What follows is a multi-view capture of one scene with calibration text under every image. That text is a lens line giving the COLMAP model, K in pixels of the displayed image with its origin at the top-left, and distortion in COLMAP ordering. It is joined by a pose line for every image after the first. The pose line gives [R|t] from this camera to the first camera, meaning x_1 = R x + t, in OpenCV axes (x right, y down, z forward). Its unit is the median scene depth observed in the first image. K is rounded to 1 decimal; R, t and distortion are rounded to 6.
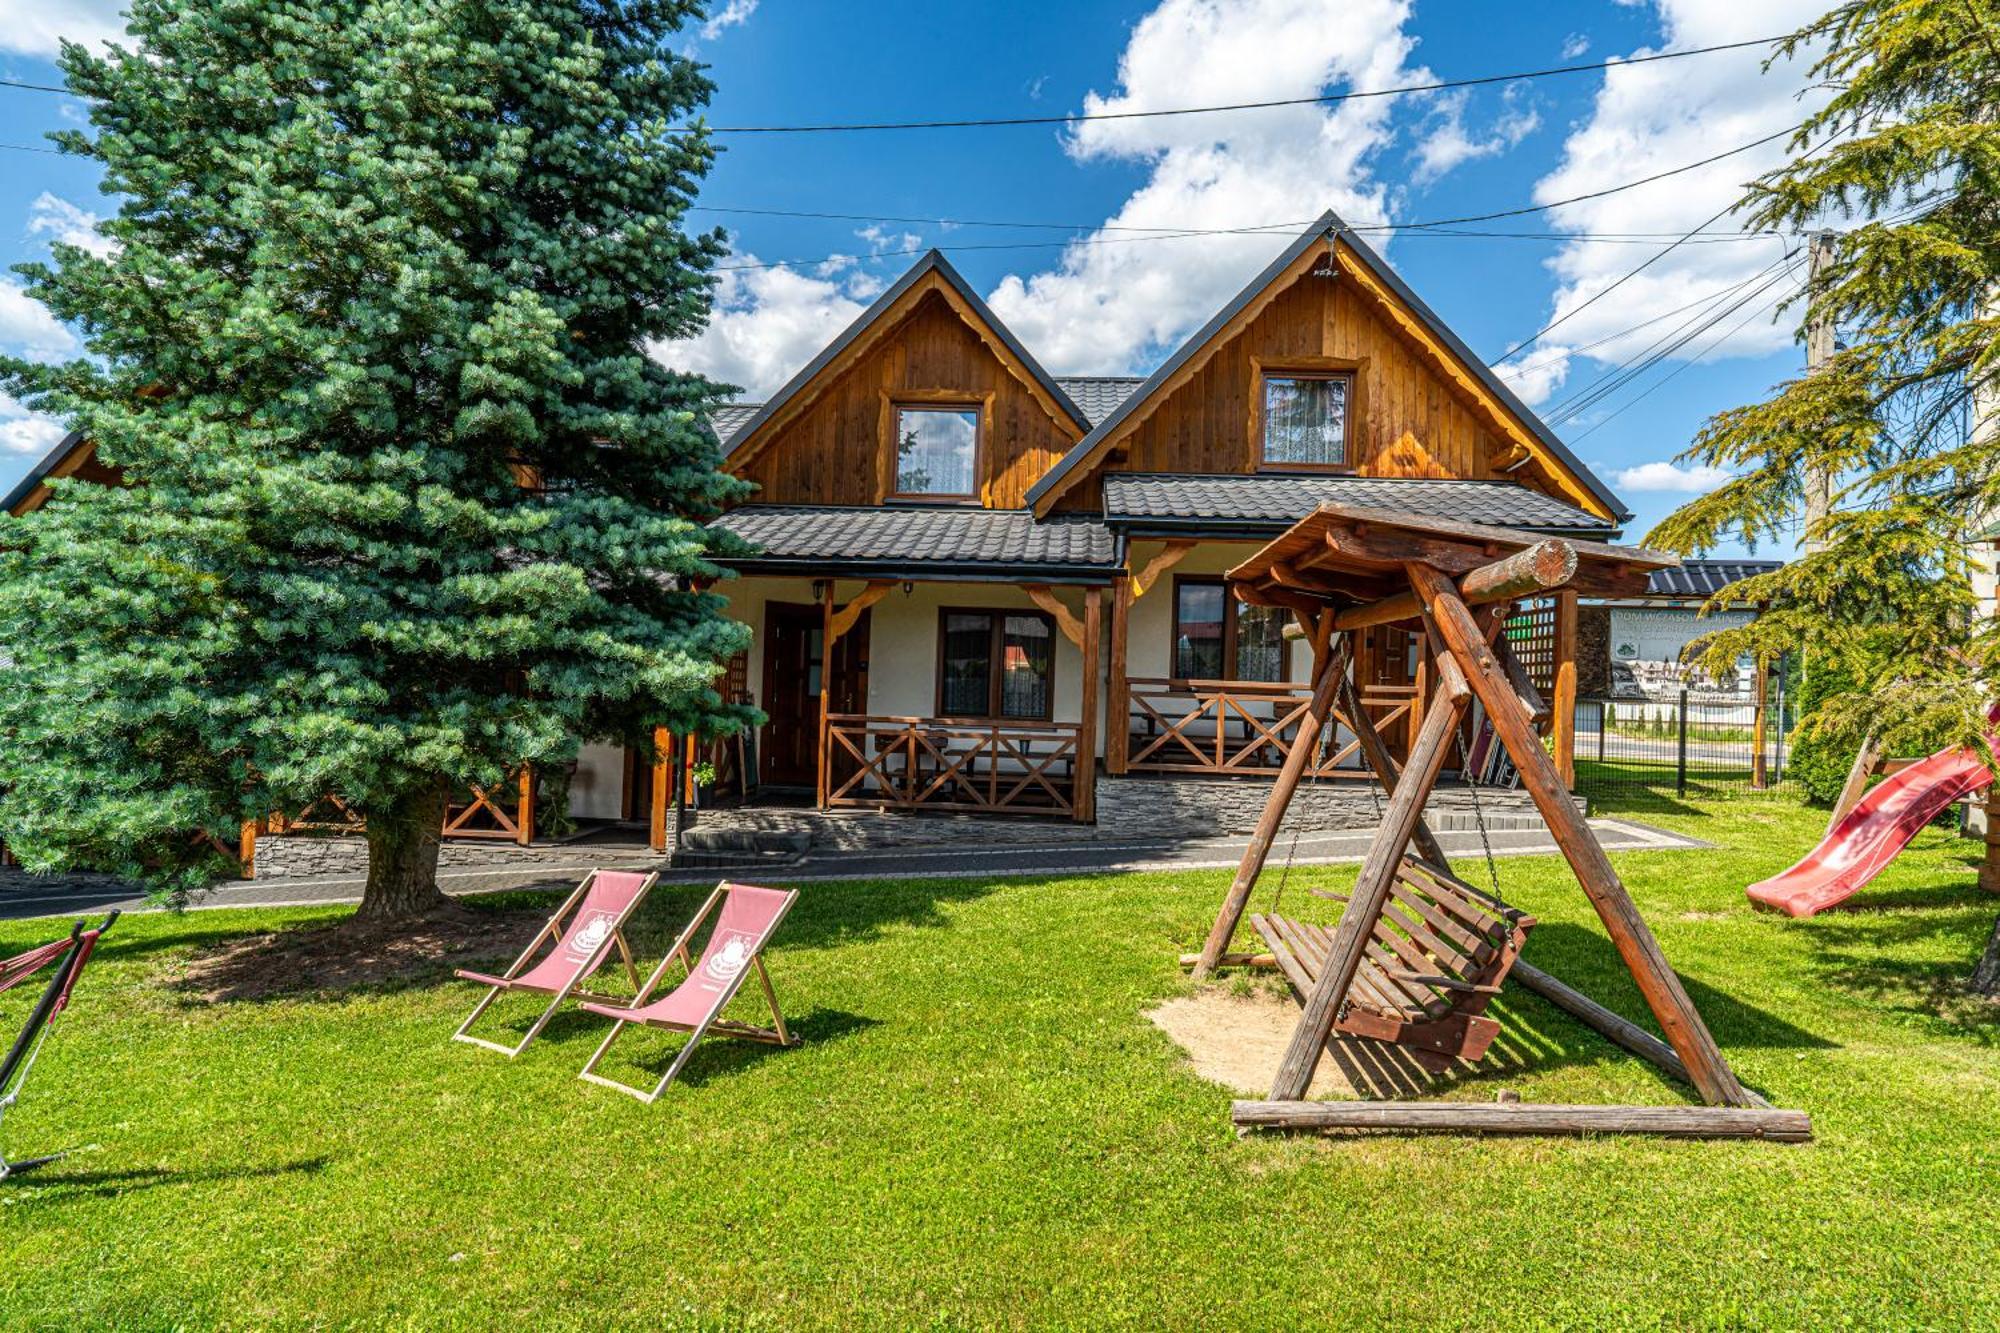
lens RADIAL K [[1140.9, 0, 1033.4], [0, 1140.9, 666.3], [0, 0, 1]] dist [-0.001272, 0.002064]
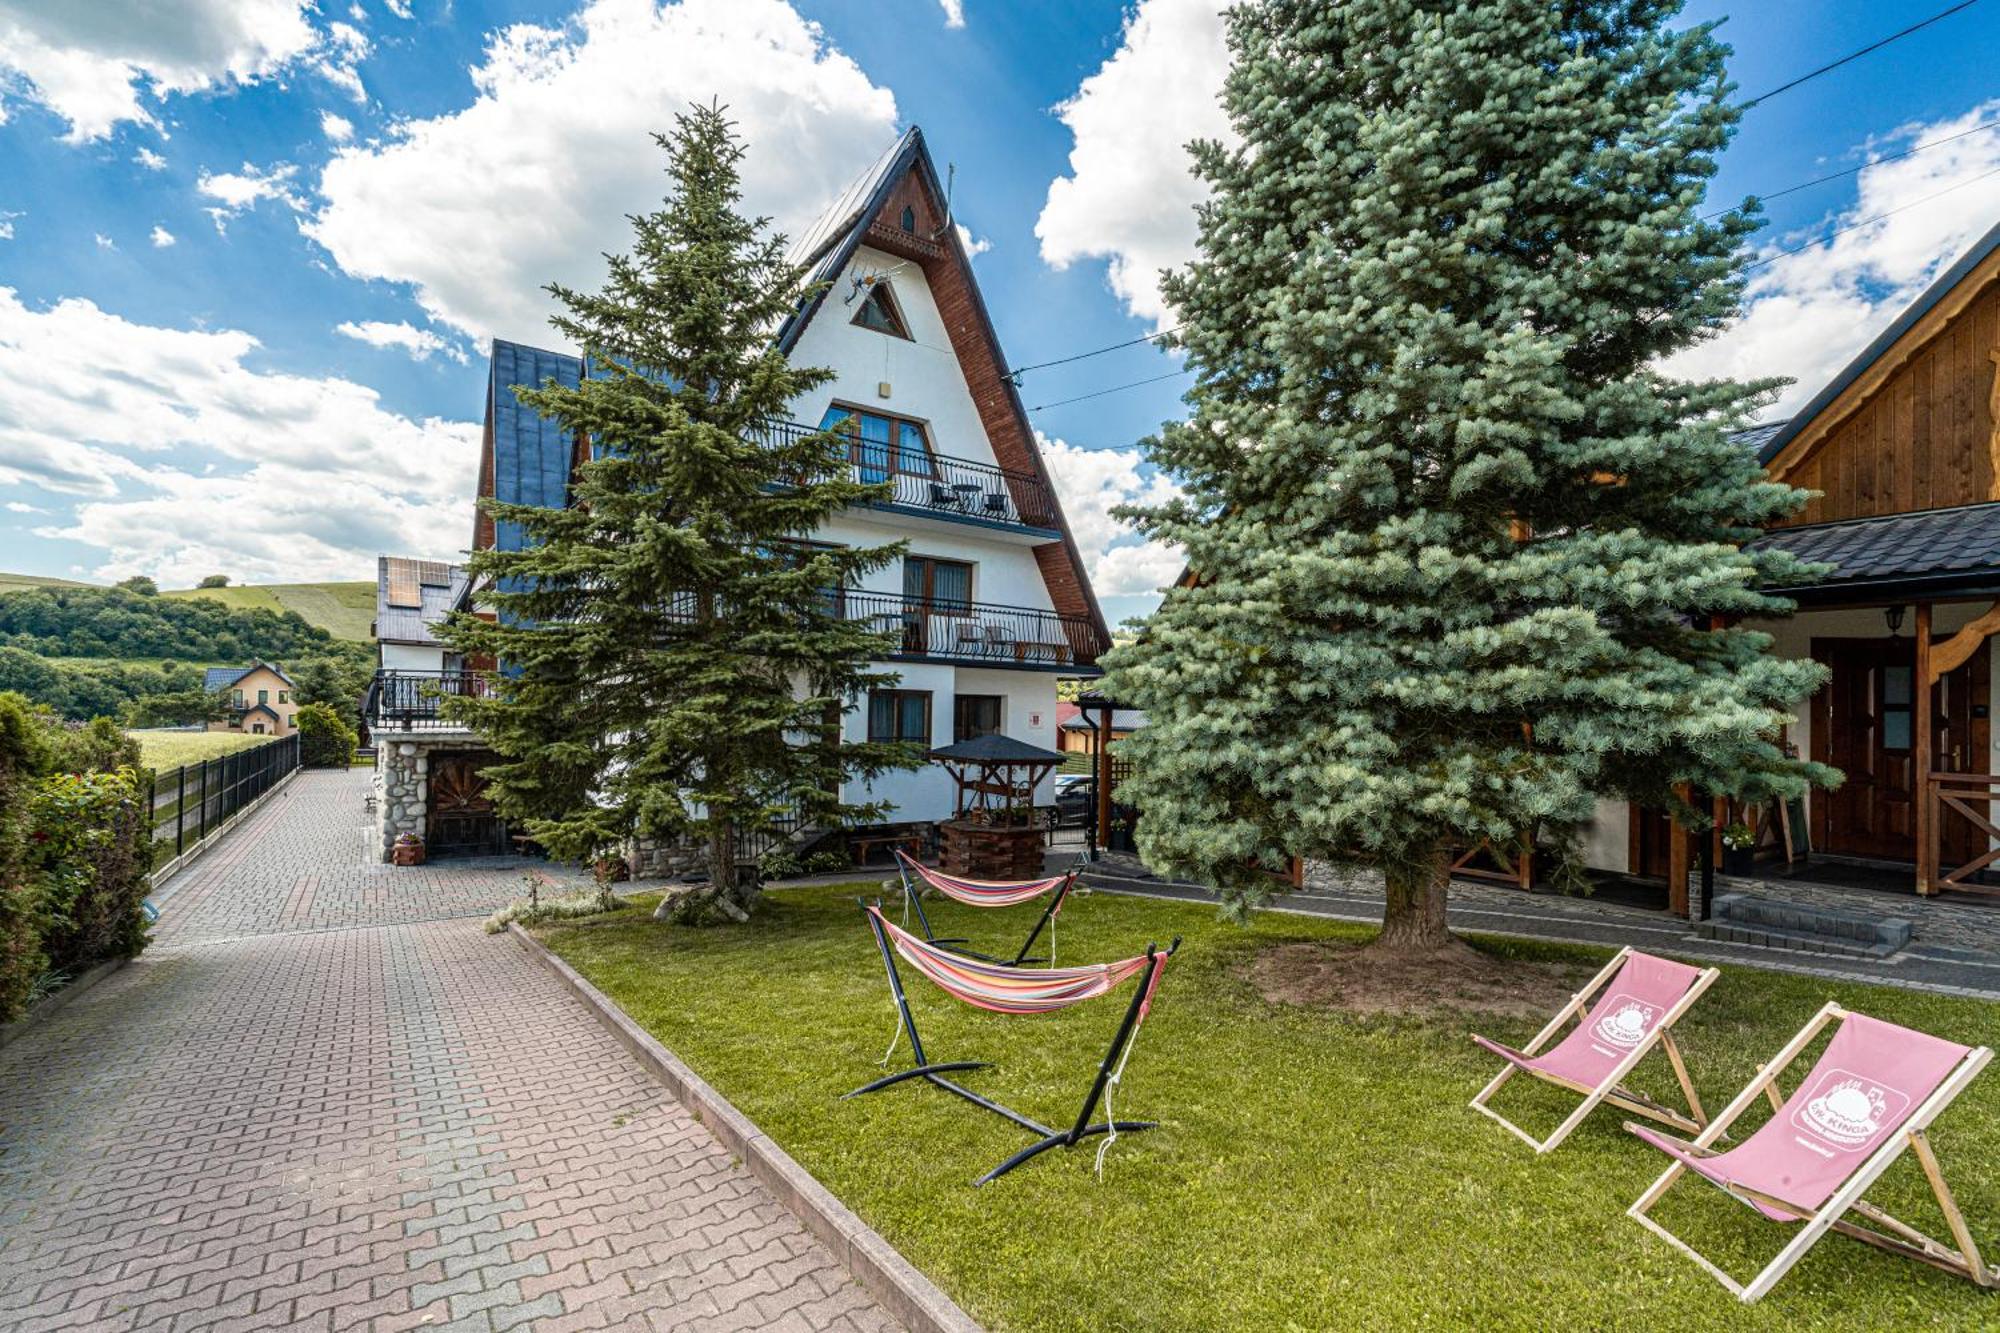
lens RADIAL K [[912.5, 0, 1000.6], [0, 912.5, 696.7], [0, 0, 1]] dist [-0.015473, 0.007461]
pose [[0.600100, -0.036098, -0.799110, -0.103628], [0.016254, 0.999325, -0.032936, -0.000156], [0.799759, 0.006776, 0.600282, 0.186205]]
